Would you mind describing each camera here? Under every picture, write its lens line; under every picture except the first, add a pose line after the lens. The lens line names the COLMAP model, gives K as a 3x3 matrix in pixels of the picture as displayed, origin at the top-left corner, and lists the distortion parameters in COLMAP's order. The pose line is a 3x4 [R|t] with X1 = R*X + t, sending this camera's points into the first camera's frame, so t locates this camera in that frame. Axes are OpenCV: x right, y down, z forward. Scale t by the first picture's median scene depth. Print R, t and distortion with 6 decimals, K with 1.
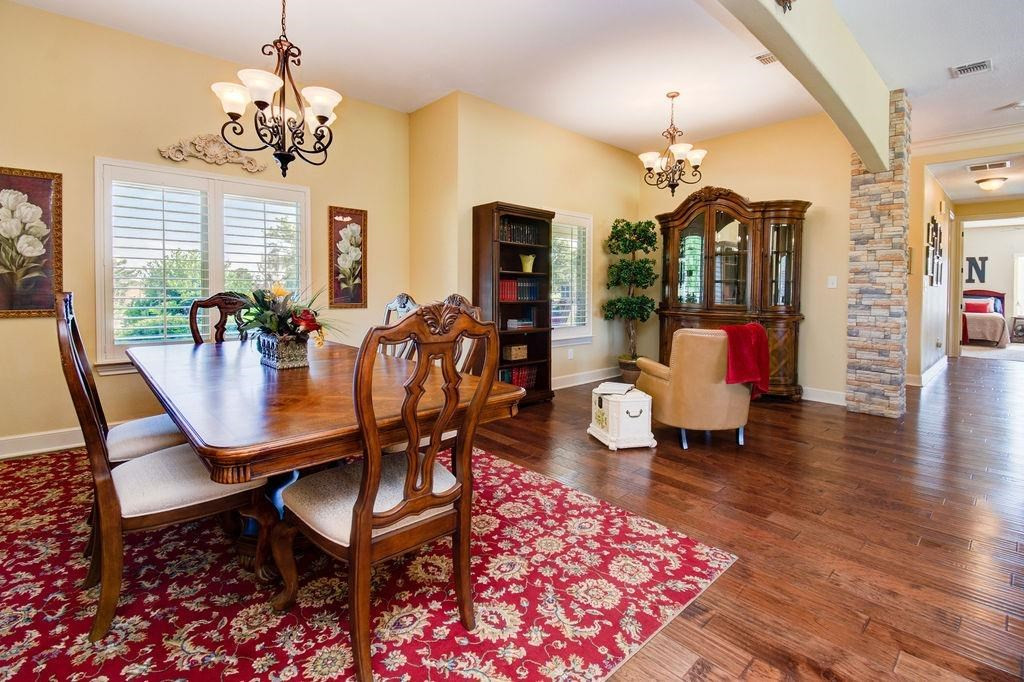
lens RADIAL K [[475.7, 0, 513.6], [0, 475.7, 300.6], [0, 0, 1]] dist [0.005064, 0.000380]
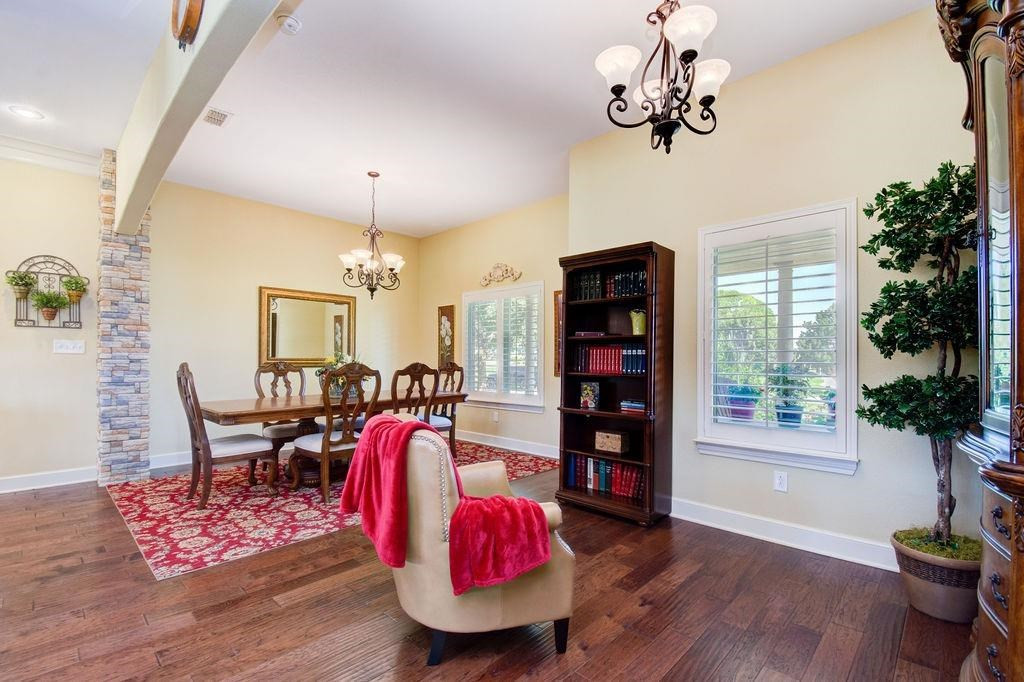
lens RADIAL K [[461.1, 0, 514.0], [0, 461.1, 358.3], [0, 0, 1]] dist [0.004935, -0.015274]
pose [[0.056209, -0.007692, -0.998389, 1.728045], [-0.021865, 0.999721, -0.008933, -0.032886], [0.998180, 0.022332, 0.056025, 1.871905]]
